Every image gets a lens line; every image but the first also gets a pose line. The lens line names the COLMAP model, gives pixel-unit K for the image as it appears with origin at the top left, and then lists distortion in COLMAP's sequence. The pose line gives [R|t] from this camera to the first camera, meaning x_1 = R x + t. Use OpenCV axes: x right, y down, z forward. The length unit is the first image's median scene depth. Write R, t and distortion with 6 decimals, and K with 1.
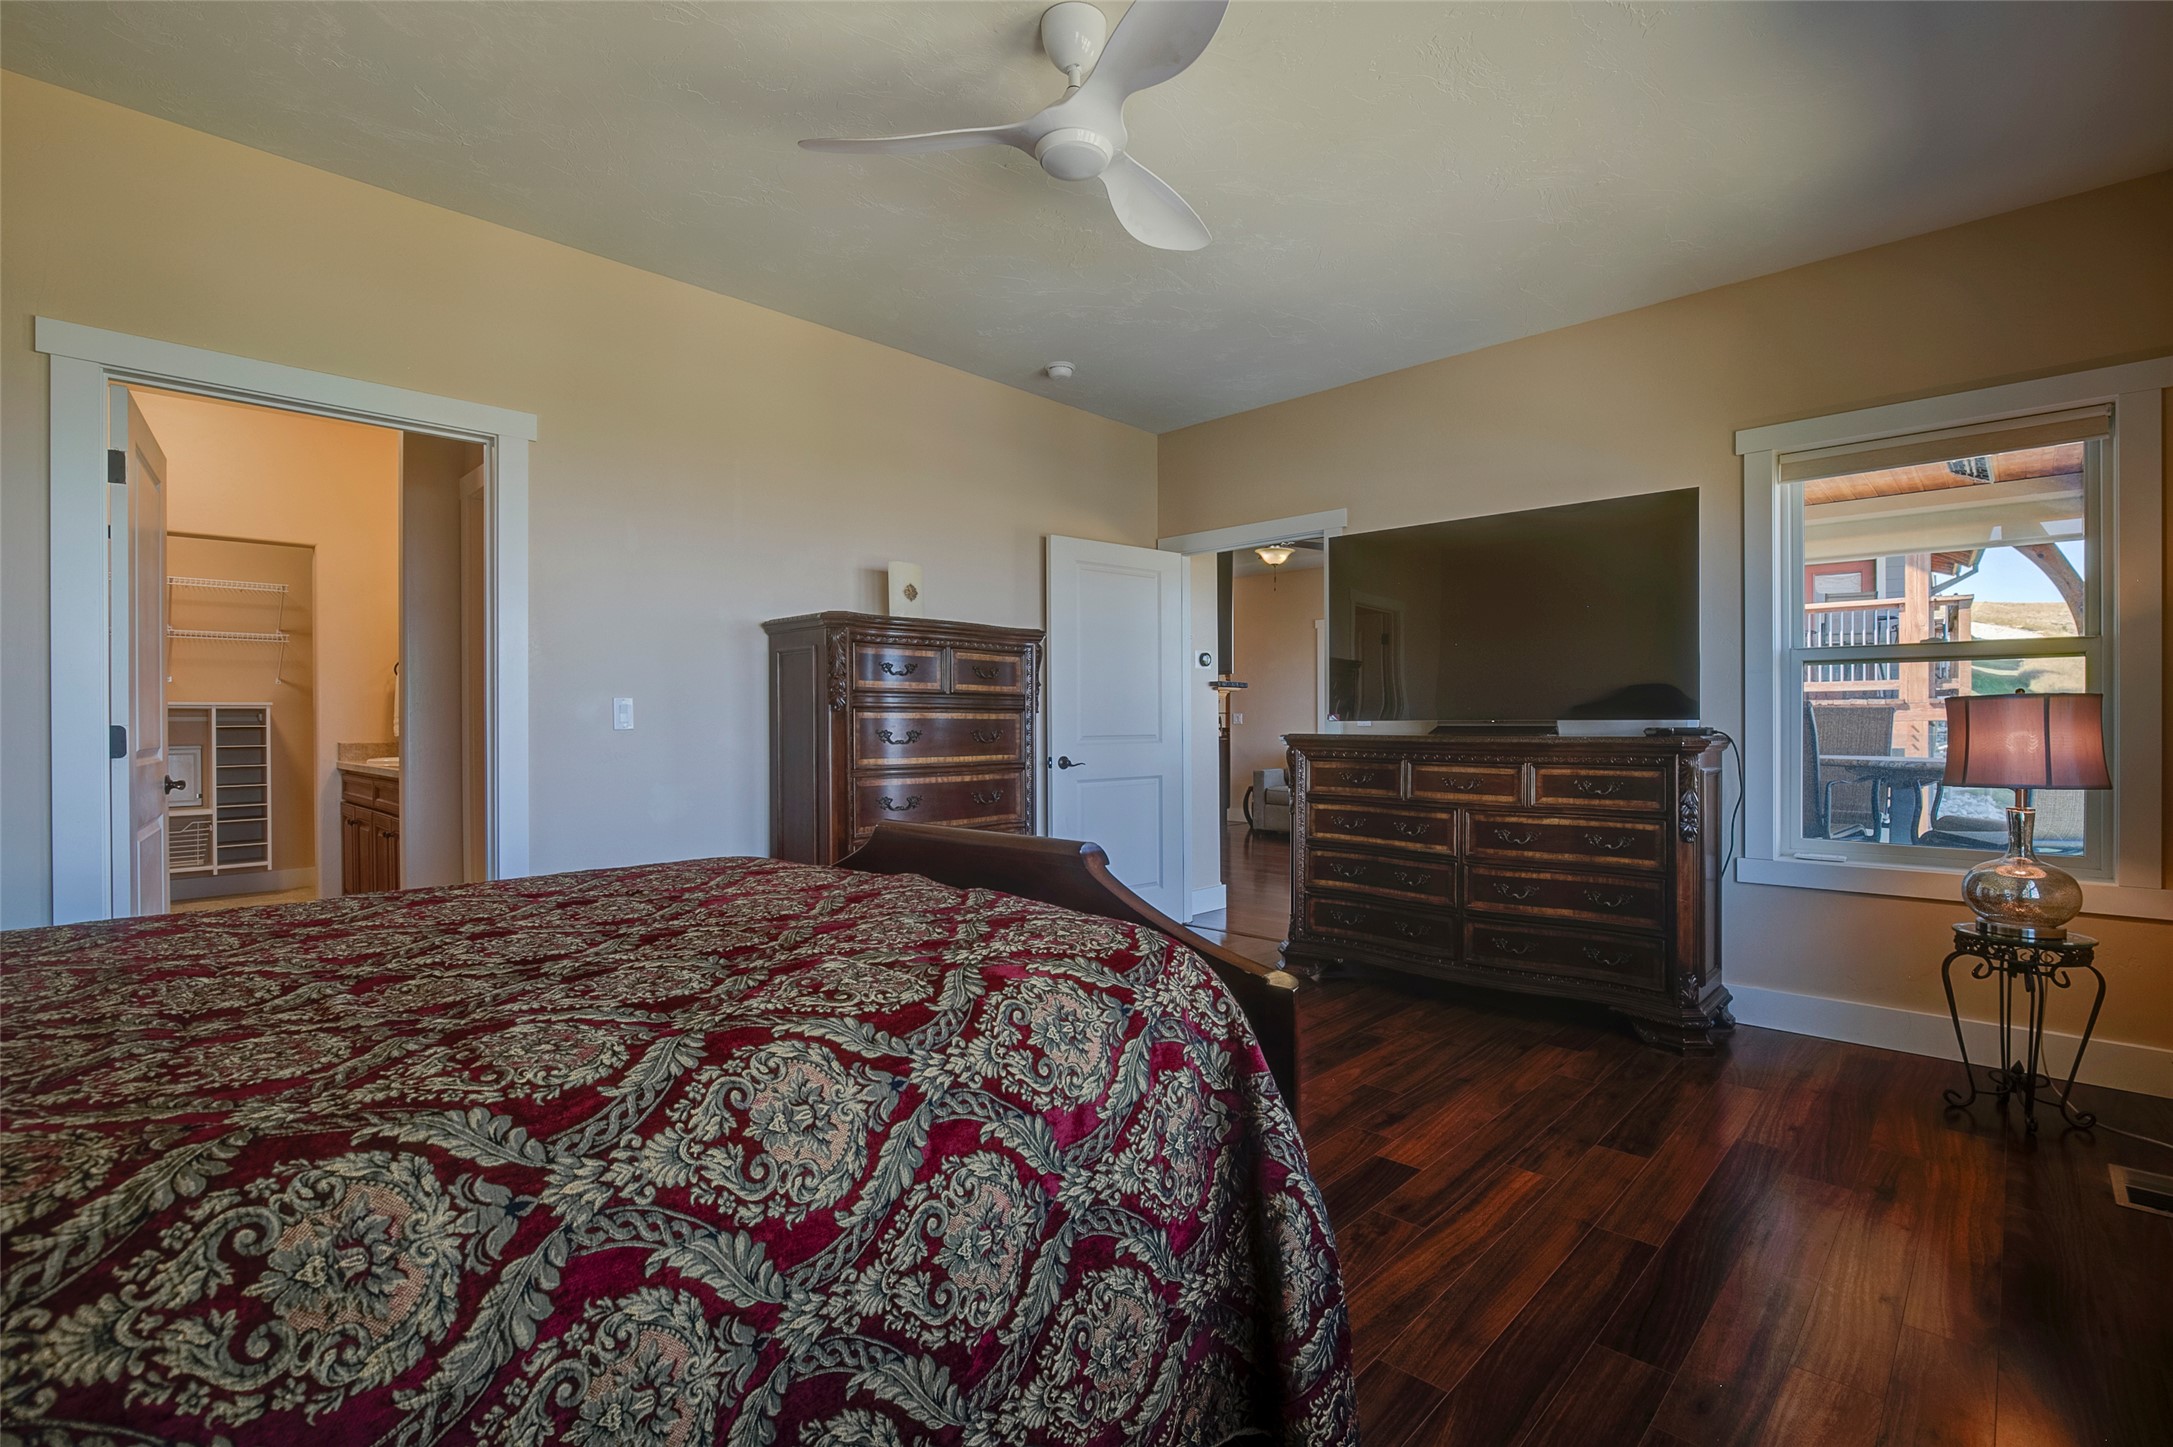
lens RADIAL K [[994.7, 0, 1079.6], [0, 994.7, 720.0], [0, 0, 1]] dist [-0.015426, 0.004394]
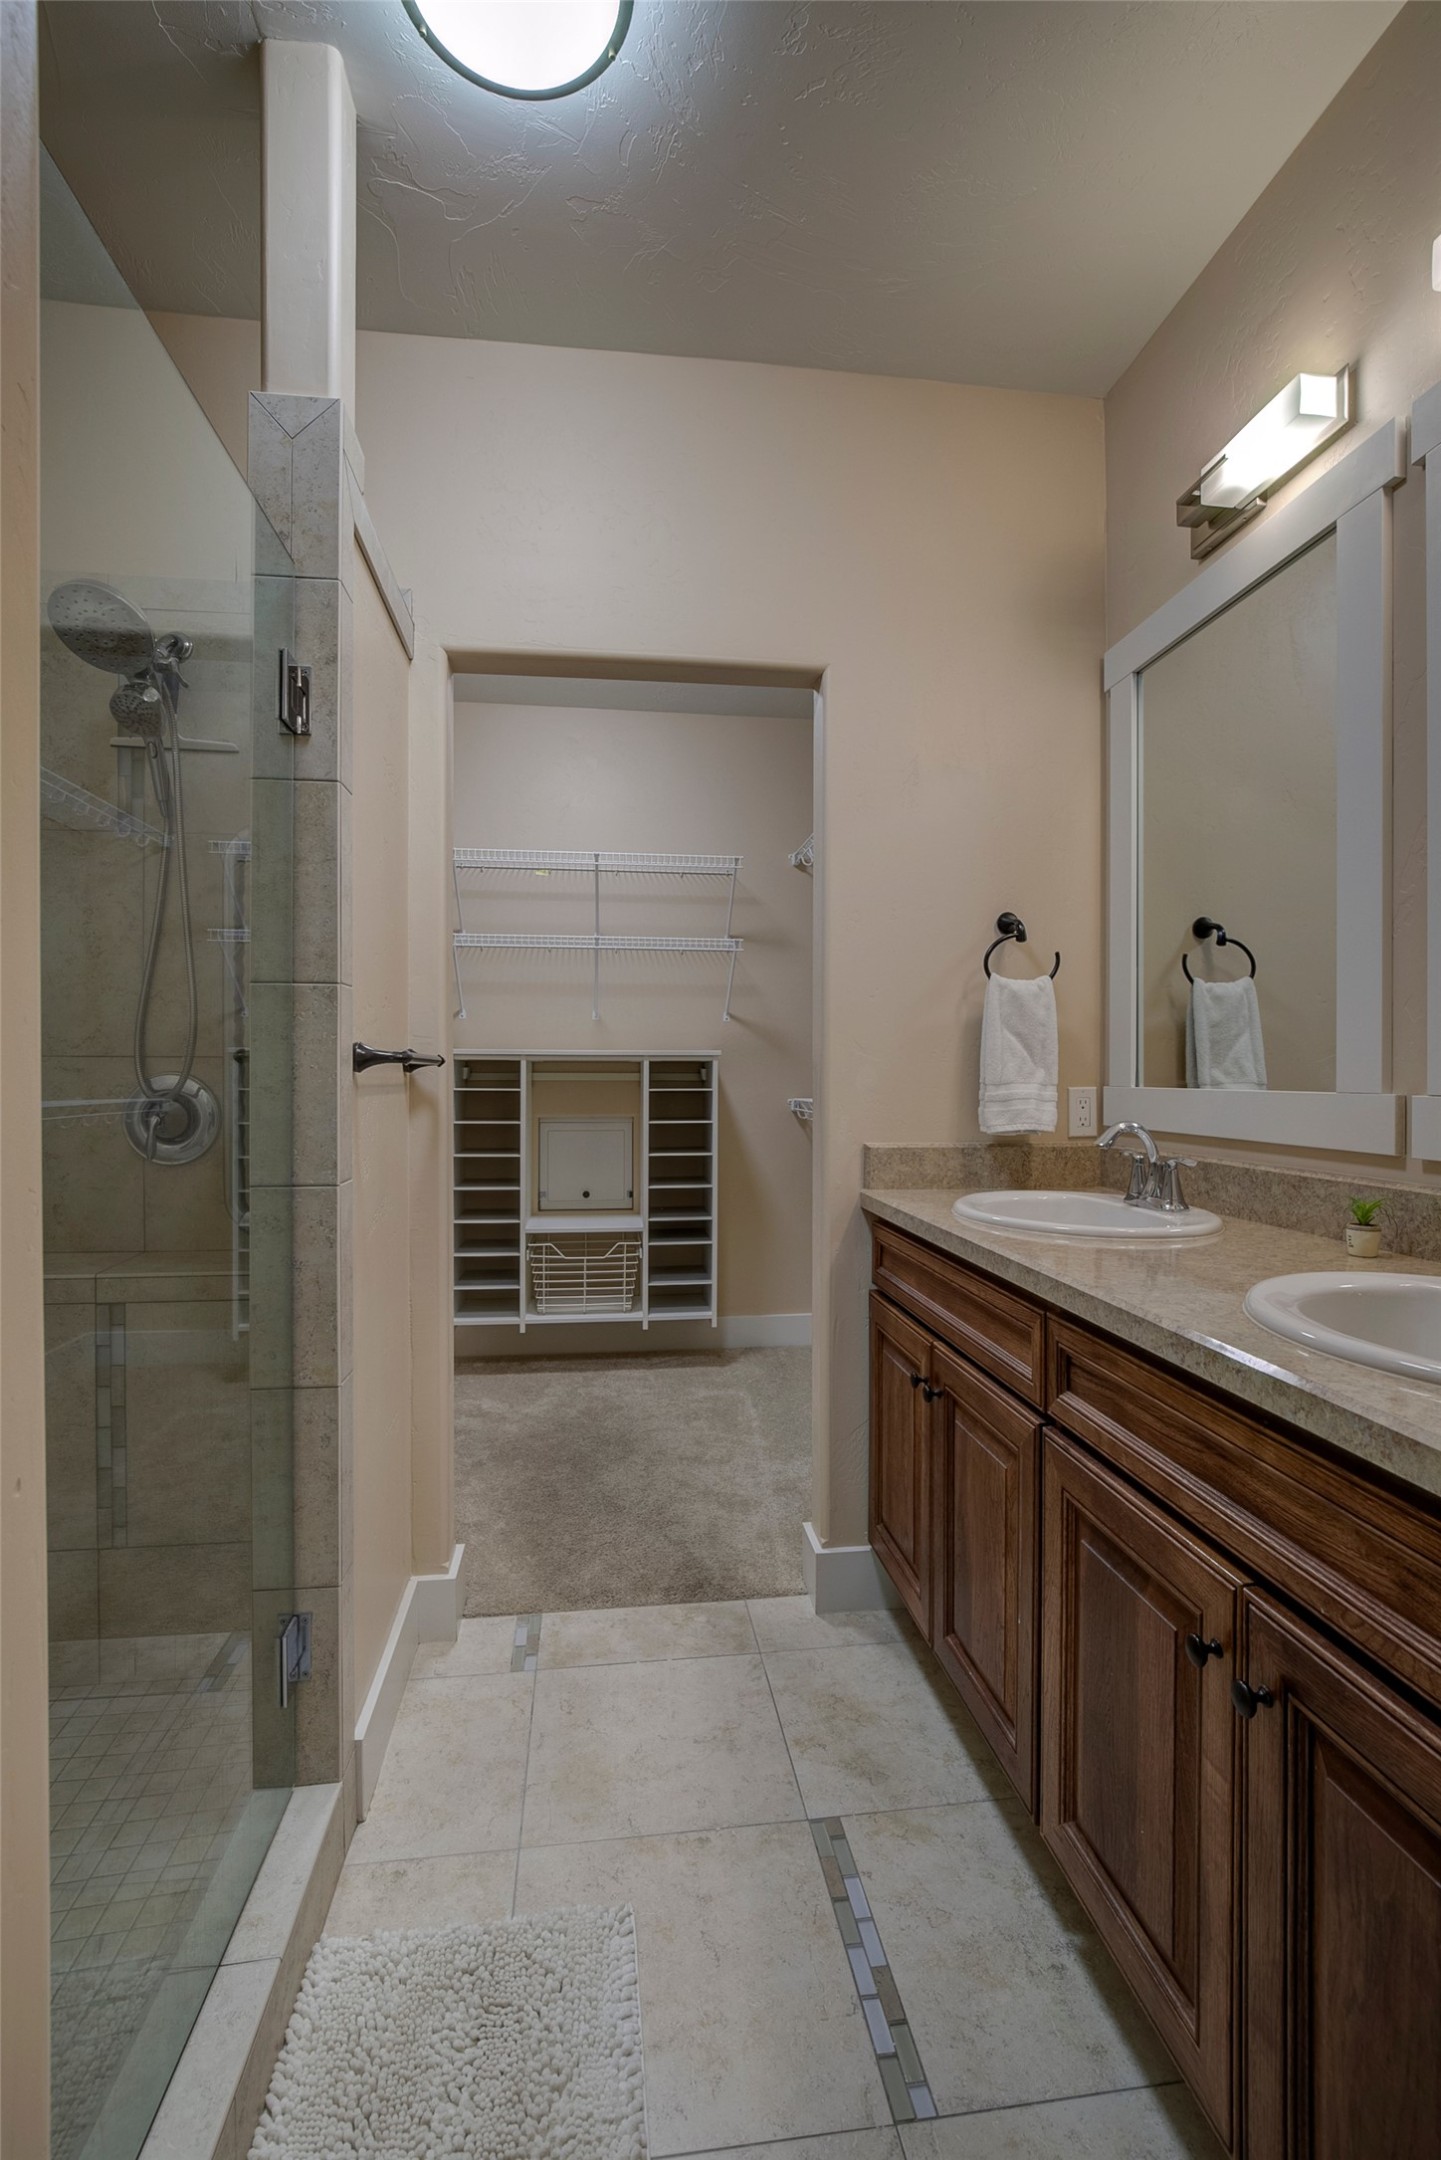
lens RADIAL K [[988.8, 0, 710.8], [0, 988.8, 1072.9], [0, 0, 1]] dist [-0.015426, 0.004394]
pose [[0.780004, 0.005408, -0.625751, -0.459796], [-0.004858, 0.999985, 0.002587, -0.005835], [0.625756, 0.001022, 0.780018, 0.543900]]
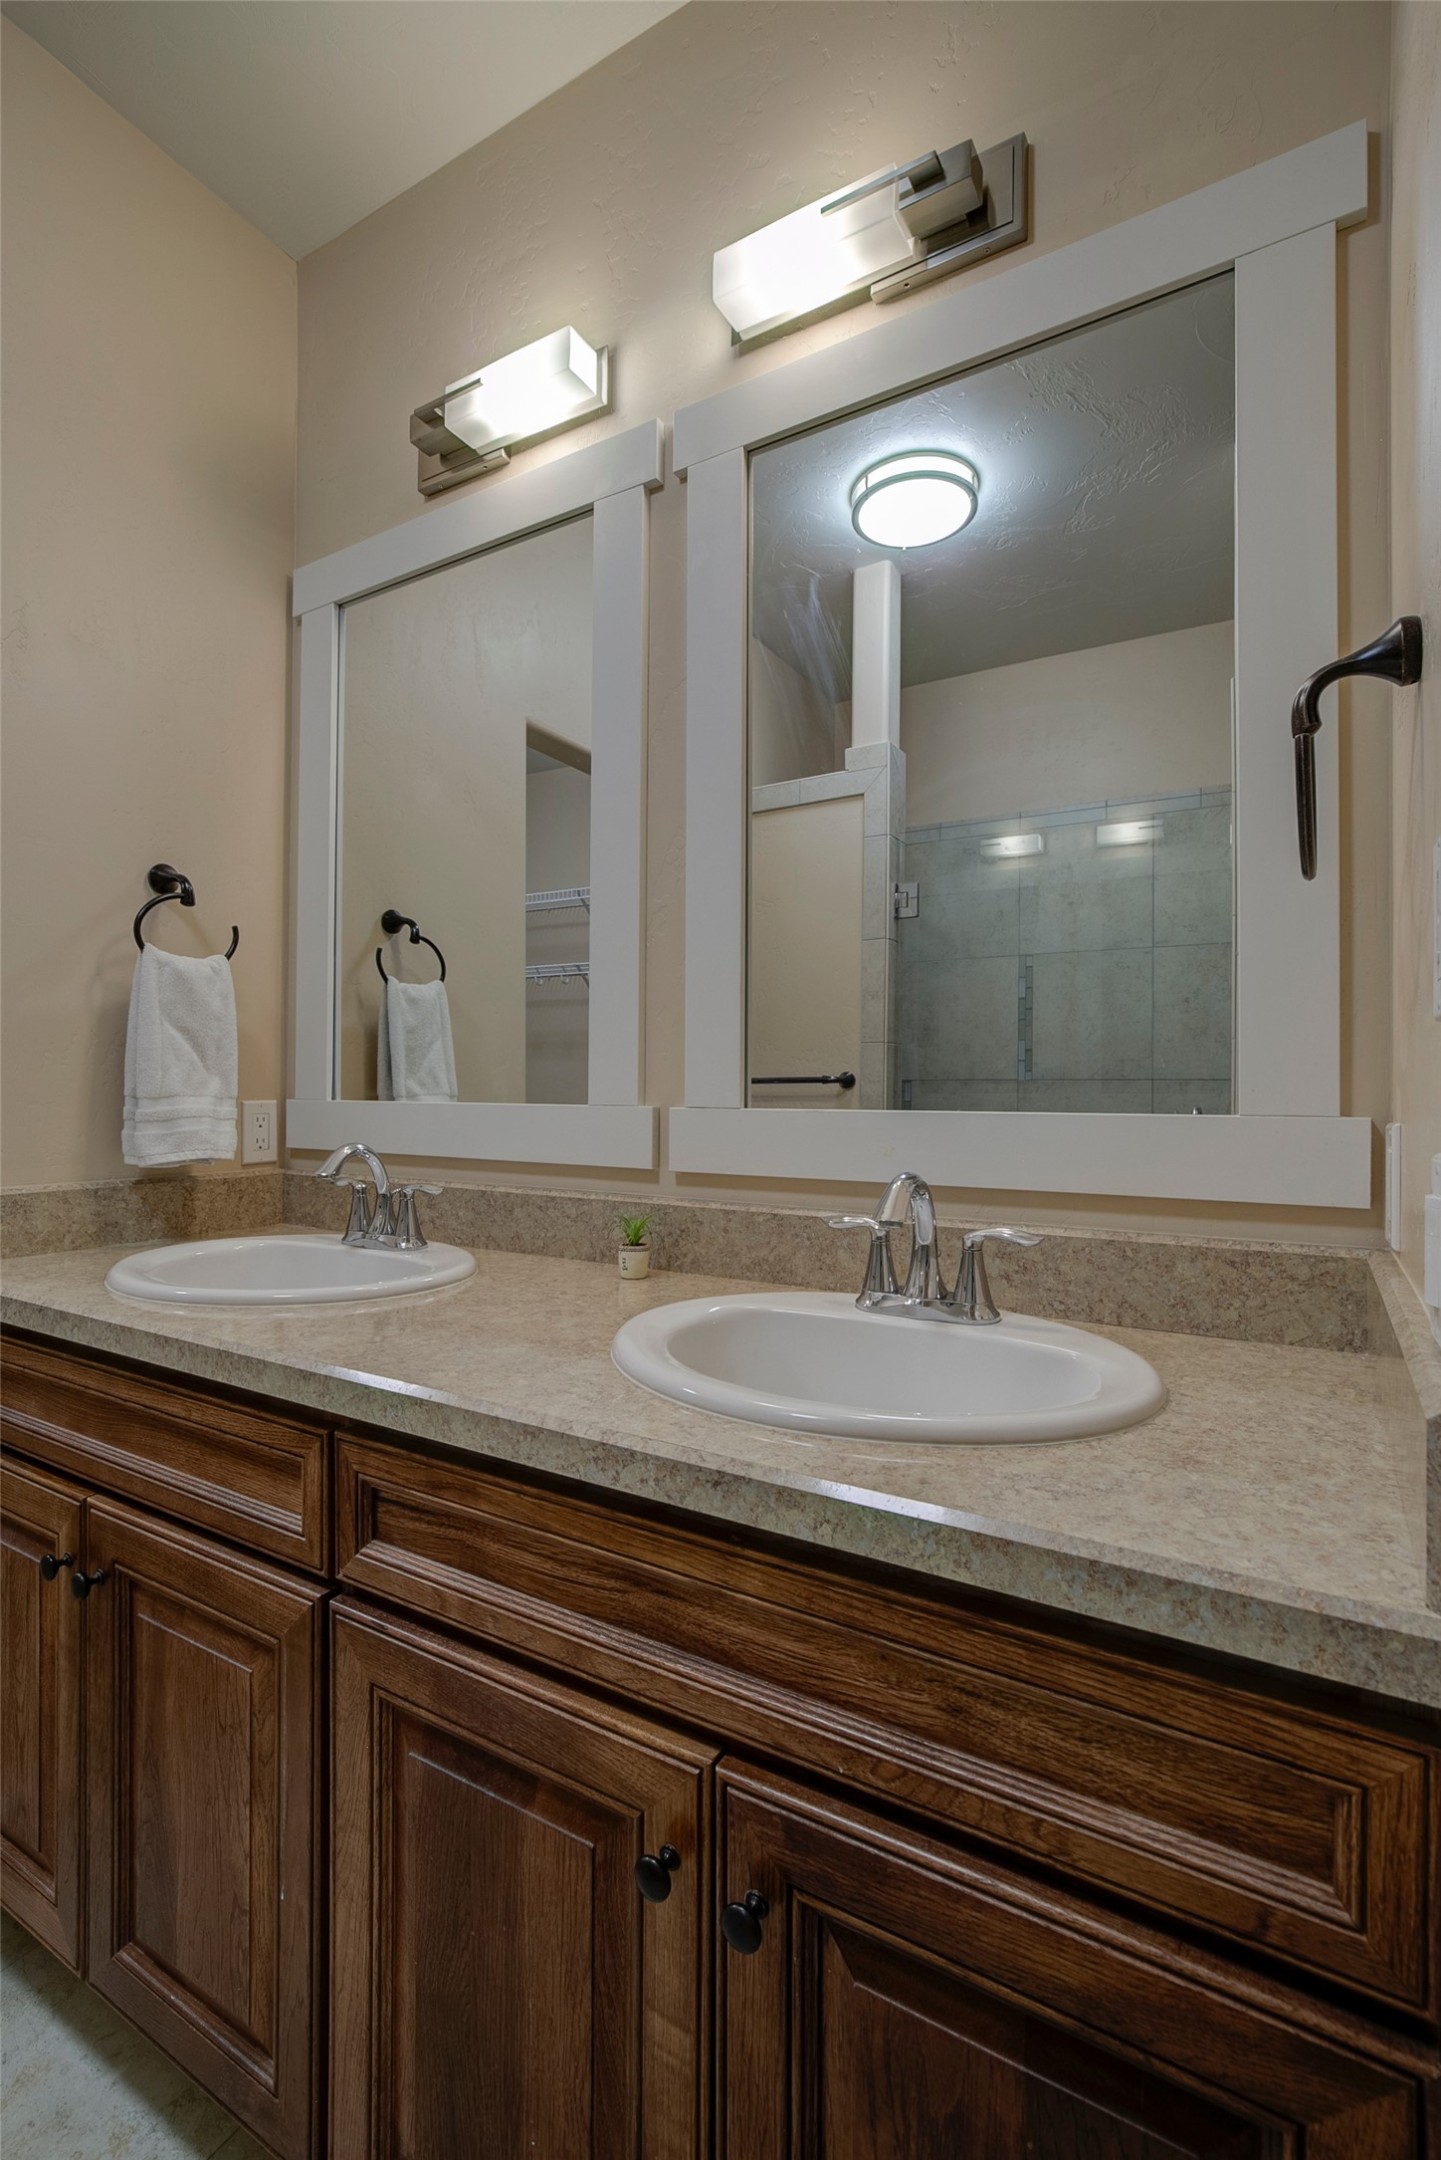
lens RADIAL K [[988.8, 0, 722.1], [0, 988.8, 1077.8], [0, 0, 1]] dist [-0.015426, 0.004394]
pose [[0.972529, 0.012708, 0.232433, -0.521208], [-0.010480, 0.999887, -0.010820, -0.005288], [-0.232544, 0.008087, 0.972552, 0.606071]]
